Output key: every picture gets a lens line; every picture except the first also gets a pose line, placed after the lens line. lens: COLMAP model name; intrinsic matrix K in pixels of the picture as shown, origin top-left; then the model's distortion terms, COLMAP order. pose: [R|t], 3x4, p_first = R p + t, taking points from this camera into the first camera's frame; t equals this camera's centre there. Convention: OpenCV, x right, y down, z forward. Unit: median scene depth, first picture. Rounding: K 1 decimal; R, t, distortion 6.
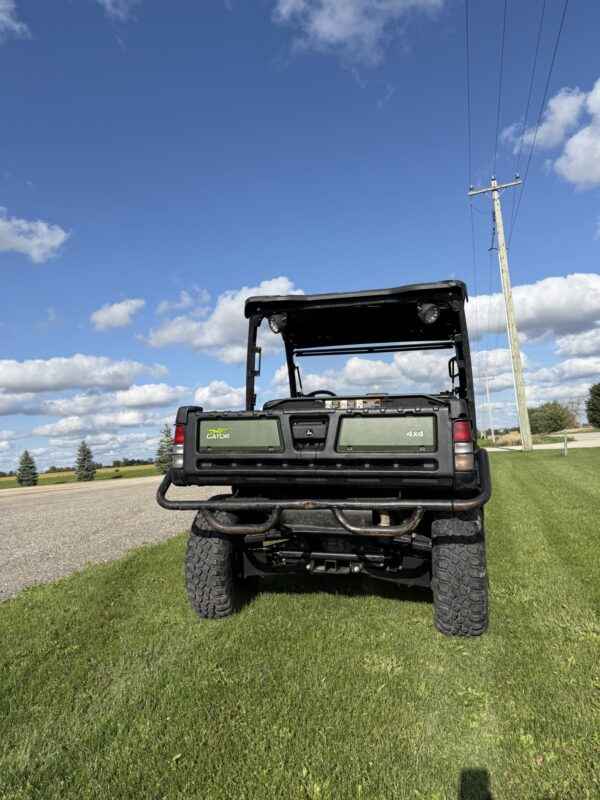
lens RADIAL K [[568.0, 0, 284.3], [0, 568.0, 400.3], [0, 0, 1]] dist [0.000041, 0.000608]
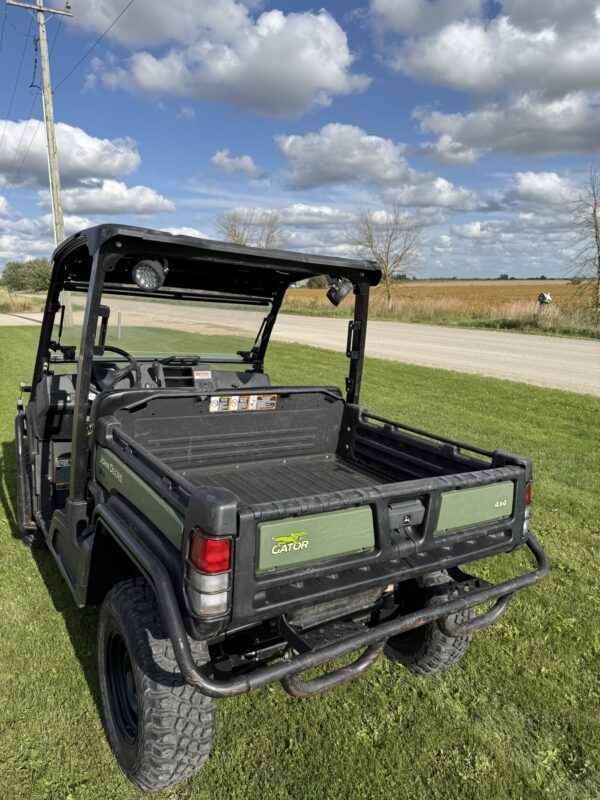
lens RADIAL K [[568.0, 0, 284.3], [0, 568.0, 400.3], [0, 0, 1]] dist [0.000041, 0.000608]
pose [[0.639852, -0.075934, 0.764738, -0.079211], [-0.124580, 0.971695, 0.200719, -0.028606], [-0.758333, -0.223702, 0.612281, 0.095530]]
